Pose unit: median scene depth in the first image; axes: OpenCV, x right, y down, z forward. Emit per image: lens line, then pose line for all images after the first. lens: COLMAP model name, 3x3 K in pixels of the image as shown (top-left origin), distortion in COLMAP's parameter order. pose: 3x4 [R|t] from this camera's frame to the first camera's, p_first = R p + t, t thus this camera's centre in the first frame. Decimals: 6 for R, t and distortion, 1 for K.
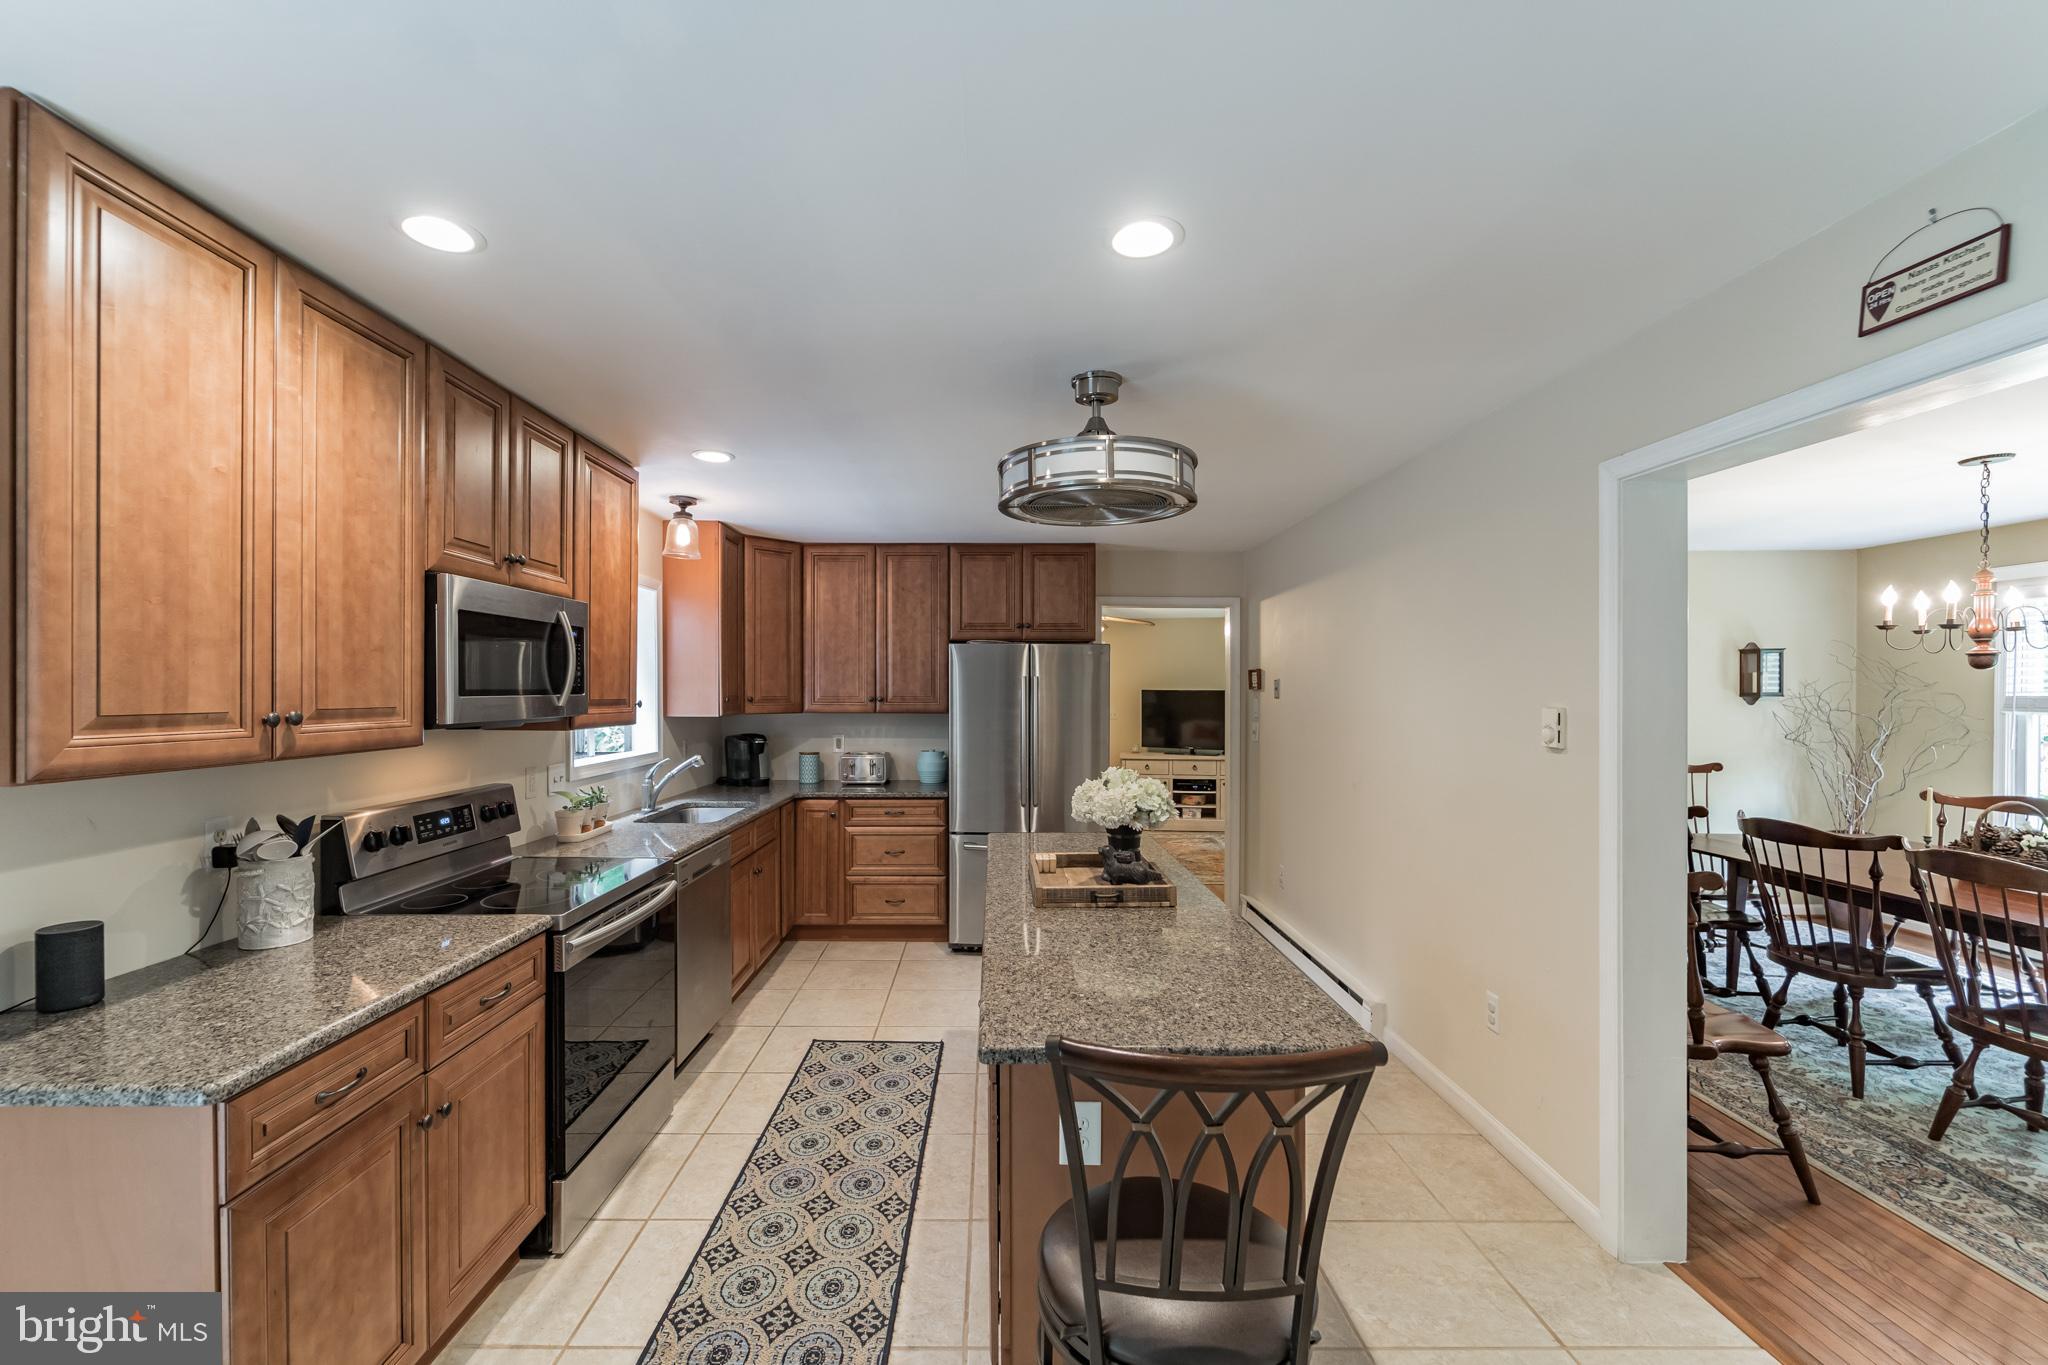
lens RADIAL K [[834.0, 0, 996.1], [0, 834.0, 692.5], [0, 0, 1]] dist [-0.002828, -0.000158]
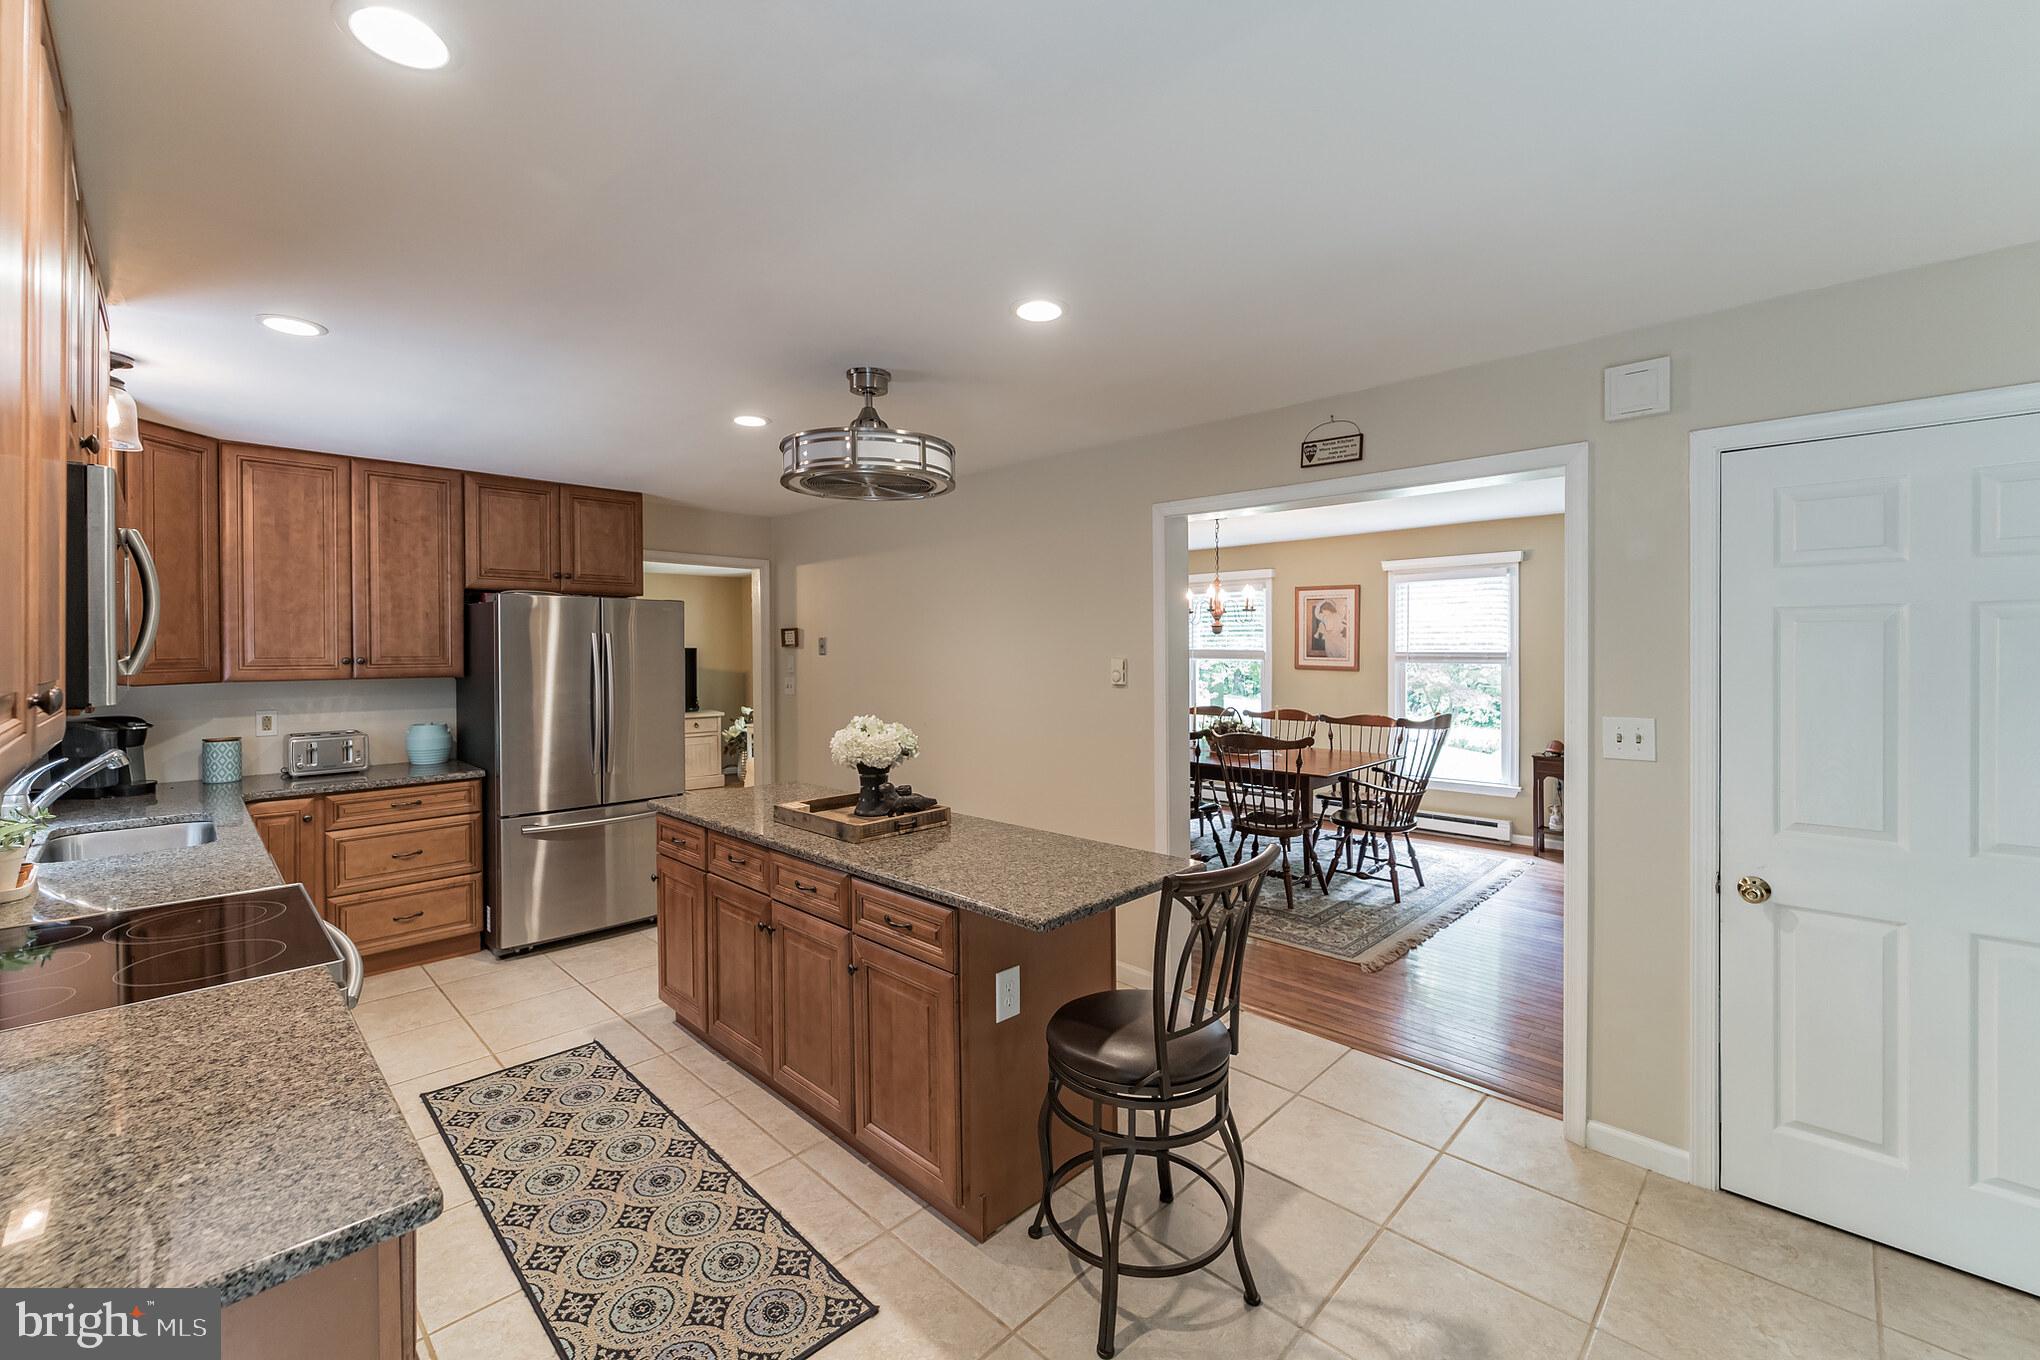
lens RADIAL K [[844.0, 0, 1021.0], [0, 844.0, 644.6], [0, 0, 1]] dist [-0.002145, -0.000369]
pose [[0.696125, -0.001046, 0.717920, -0.461029], [0.005120, 0.999981, -0.003507, -0.001936], [-0.717902, 0.006117, 0.696117, 0.044416]]
